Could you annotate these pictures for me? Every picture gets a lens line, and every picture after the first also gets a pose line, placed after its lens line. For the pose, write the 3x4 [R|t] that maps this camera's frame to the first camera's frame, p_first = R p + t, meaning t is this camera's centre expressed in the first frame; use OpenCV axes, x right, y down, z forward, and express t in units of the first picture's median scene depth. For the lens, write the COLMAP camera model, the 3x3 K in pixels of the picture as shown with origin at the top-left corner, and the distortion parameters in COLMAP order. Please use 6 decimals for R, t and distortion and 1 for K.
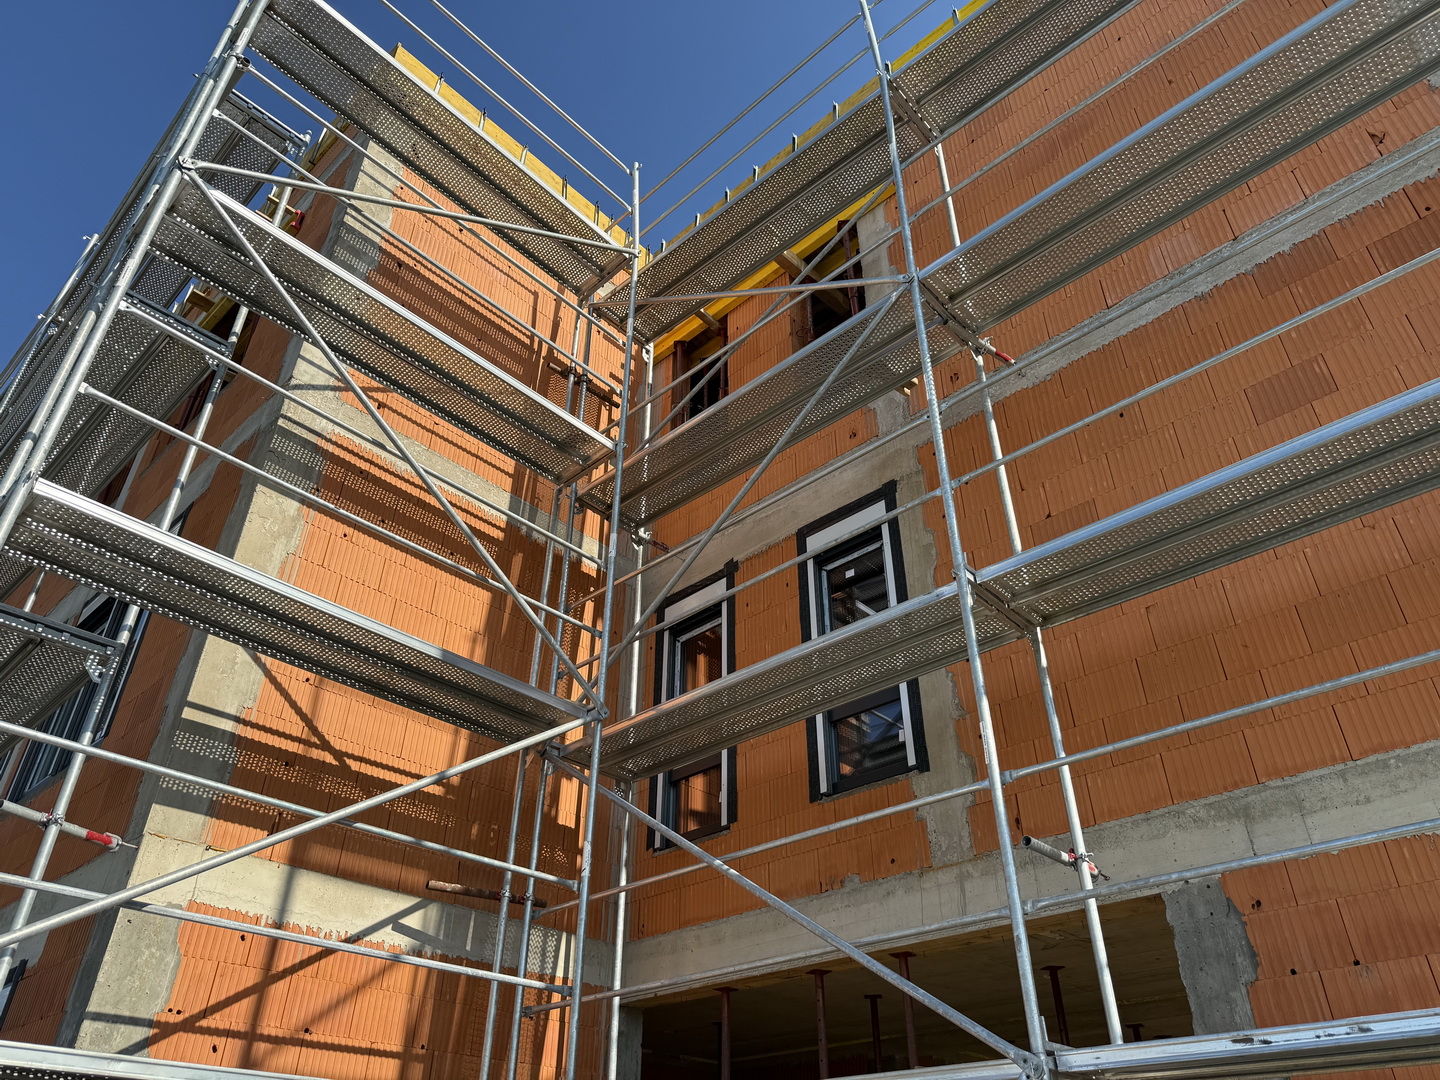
lens RADIAL K [[1025.1, 0, 727.5], [0, 1025.1, 538.7], [0, 0, 1]] dist [0.064341, -0.060259]
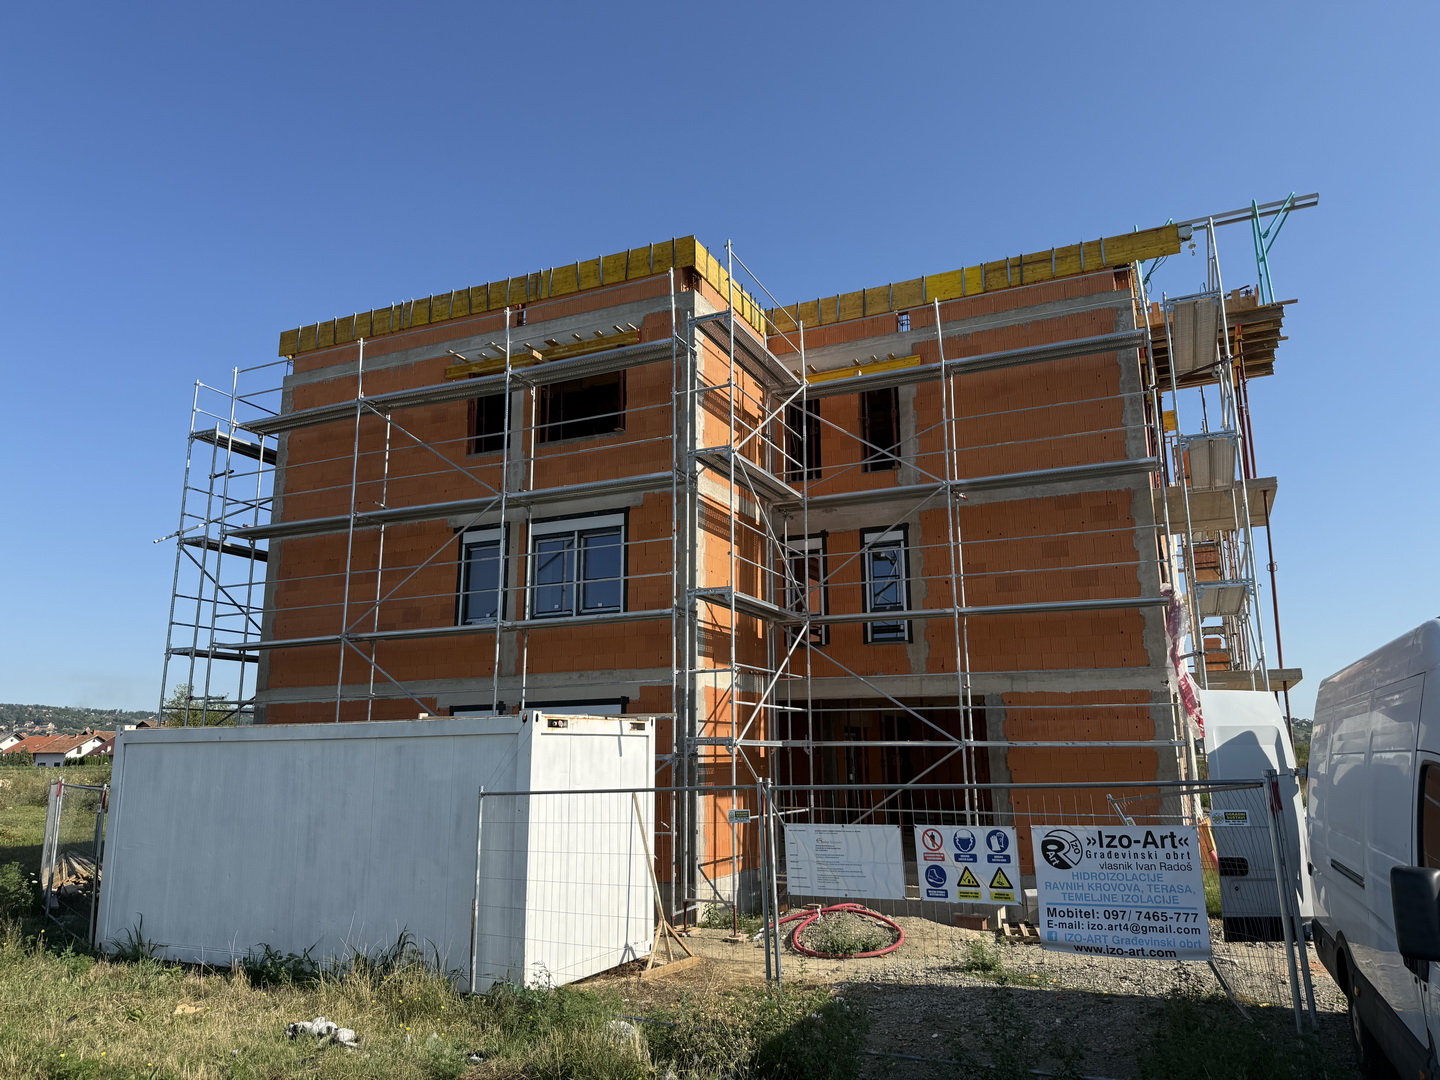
lens RADIAL K [[1025.1, 0, 719.4], [0, 1025.1, 537.3], [0, 0, 1]] dist [0.064341, -0.060259]
pose [[0.954572, 0.062697, 0.291309, -1.509000], [-0.168711, 0.919545, 0.354929, -1.251990], [-0.245618, -0.387952, 0.888349, -1.702427]]
